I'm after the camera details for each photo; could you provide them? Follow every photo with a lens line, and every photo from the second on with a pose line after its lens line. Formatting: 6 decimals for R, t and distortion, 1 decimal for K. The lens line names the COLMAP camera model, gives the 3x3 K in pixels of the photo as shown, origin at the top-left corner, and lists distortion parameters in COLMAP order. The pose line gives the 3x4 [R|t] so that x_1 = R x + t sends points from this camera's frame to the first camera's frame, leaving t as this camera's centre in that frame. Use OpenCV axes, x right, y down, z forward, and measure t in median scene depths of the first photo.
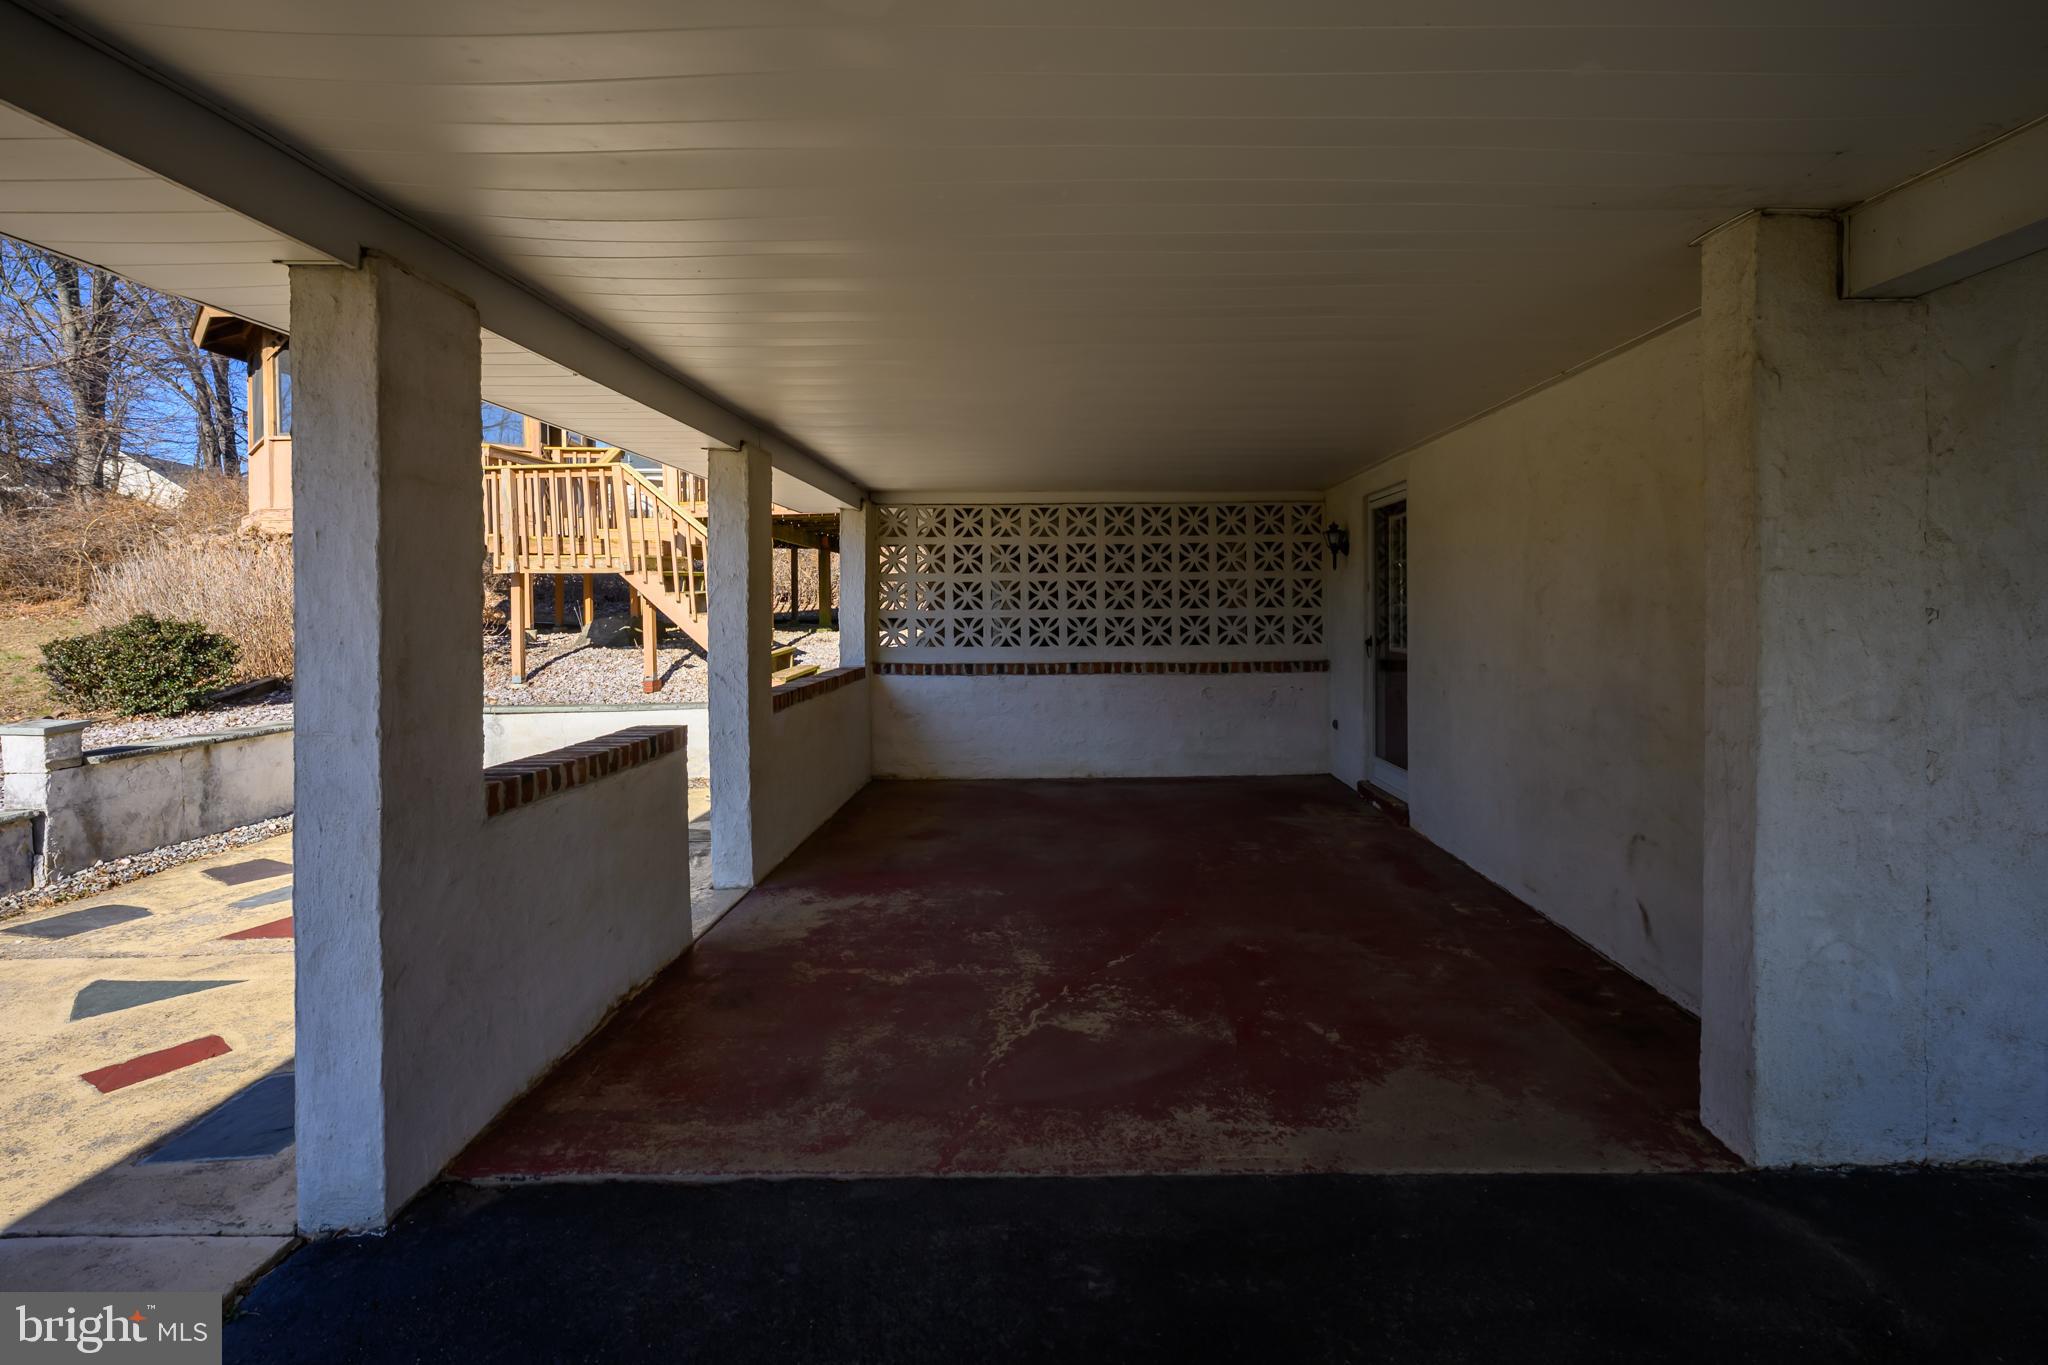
lens RADIAL K [[961.1, 0, 1052.2], [0, 961.1, 603.1], [0, 0, 1]] dist [0.000432, 0.000090]
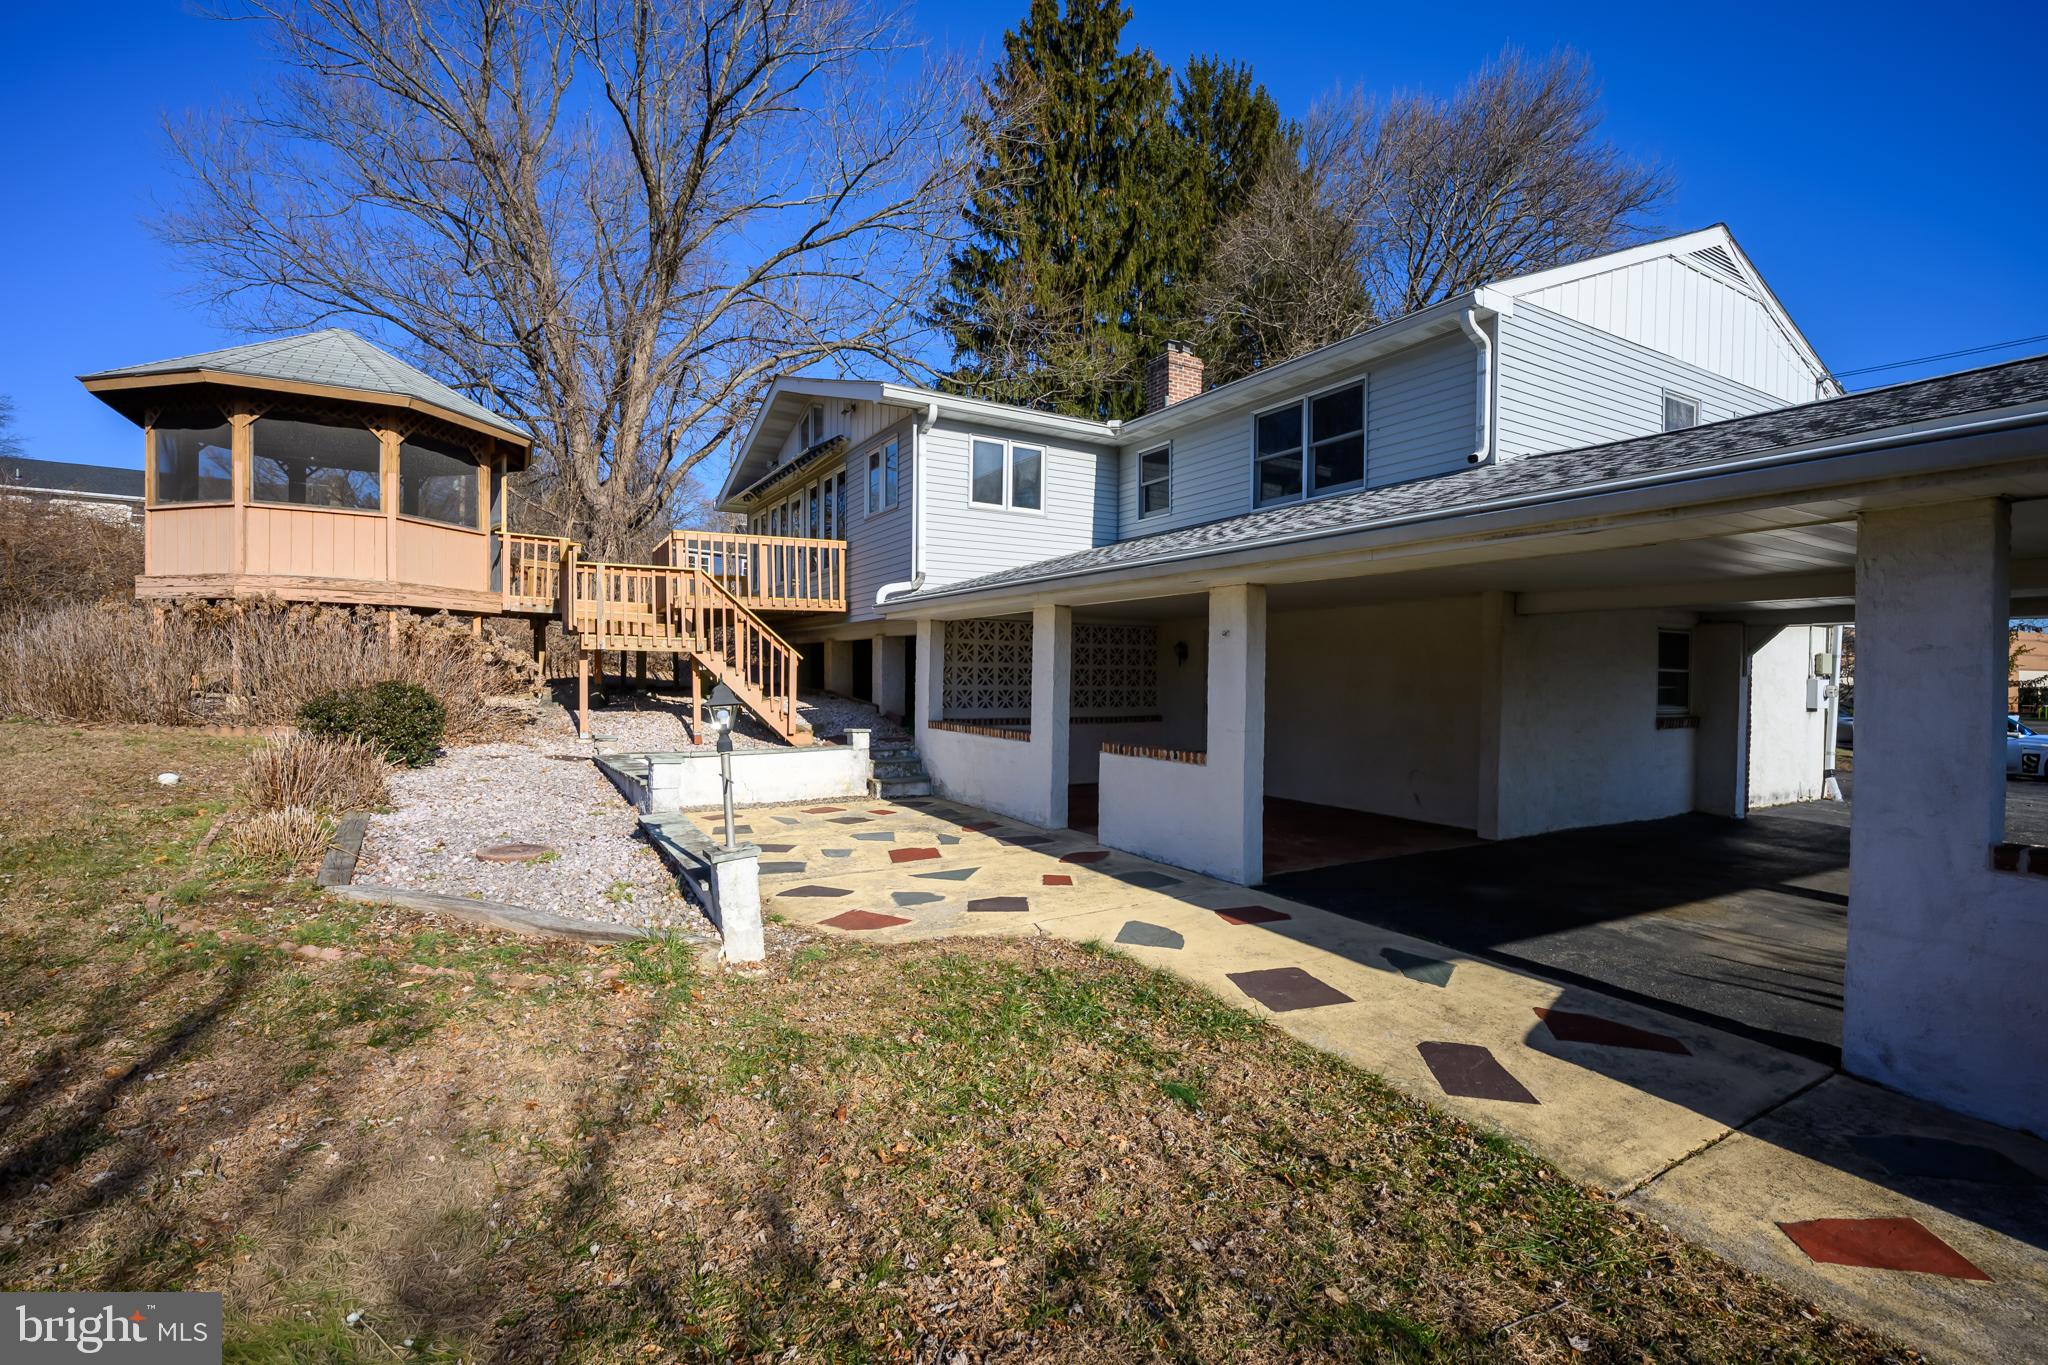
lens RADIAL K [[909.0, 0, 1024.0], [0, 909.0, 682.5], [0, 0, 1]] dist [-0.000029, 0.000152]
pose [[0.853433, 0.015084, 0.520984, -0.833785], [-0.019433, 0.999807, 0.002887, -0.002633], [-0.520840, -0.012588, 0.853561, -0.334757]]
